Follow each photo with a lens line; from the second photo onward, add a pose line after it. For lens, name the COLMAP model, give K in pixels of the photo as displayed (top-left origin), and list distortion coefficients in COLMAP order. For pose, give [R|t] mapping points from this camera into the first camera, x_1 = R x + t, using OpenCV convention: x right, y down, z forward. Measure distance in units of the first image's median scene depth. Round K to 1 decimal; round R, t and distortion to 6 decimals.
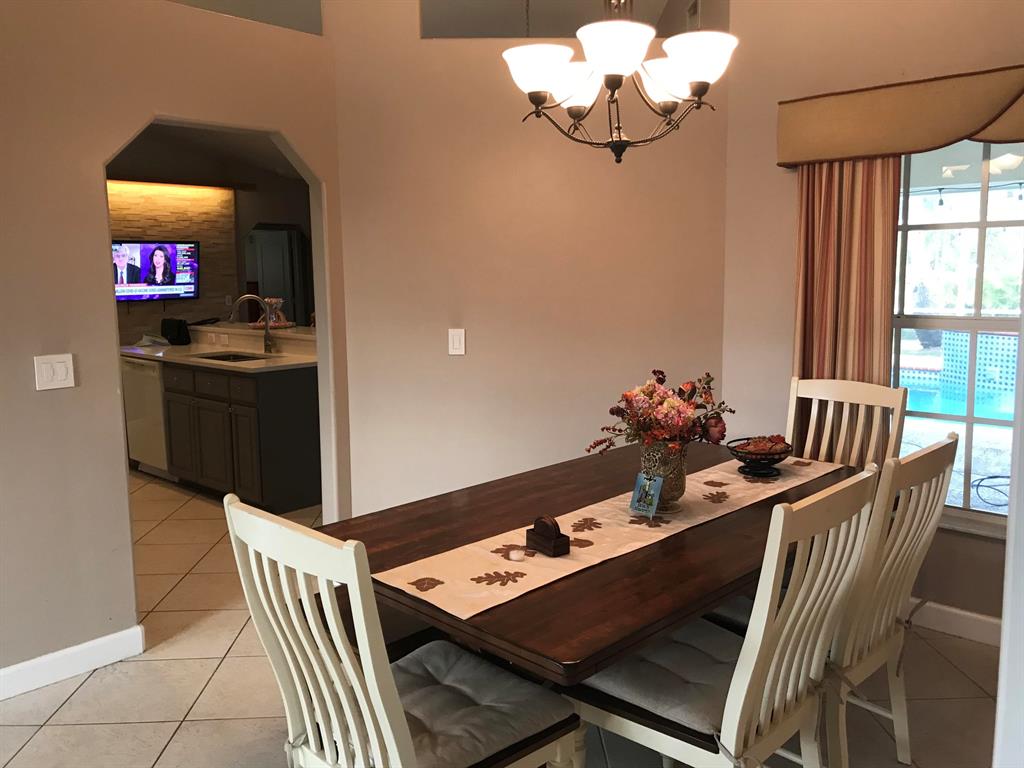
lens RADIAL K [[831.2, 0, 508.4], [0, 831.2, 377.0], [0, 0, 1]] dist [0.000494, -0.001153]
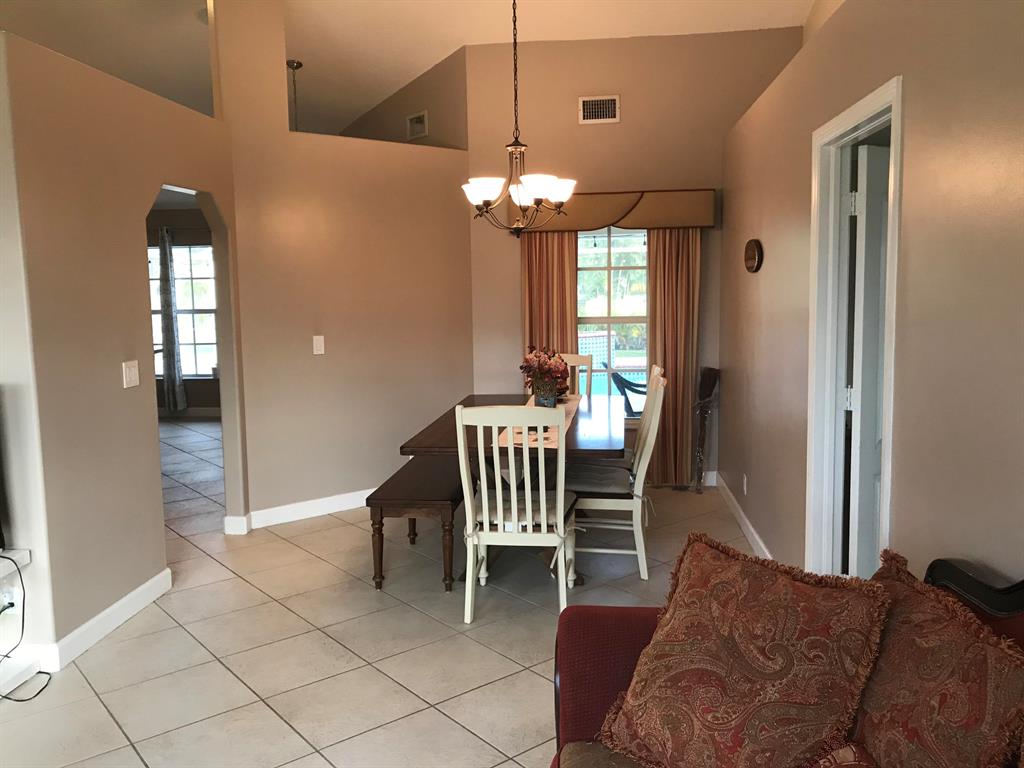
lens RADIAL K [[831.2, 0, 508.4], [0, 831.2, 377.0], [0, 0, 1]] dist [0.000494, -0.001153]
pose [[0.797587, -0.068079, 0.599350, -0.768775], [0.081502, 0.996662, 0.004750, 0.036920], [-0.597672, 0.045060, 0.800473, -0.373937]]
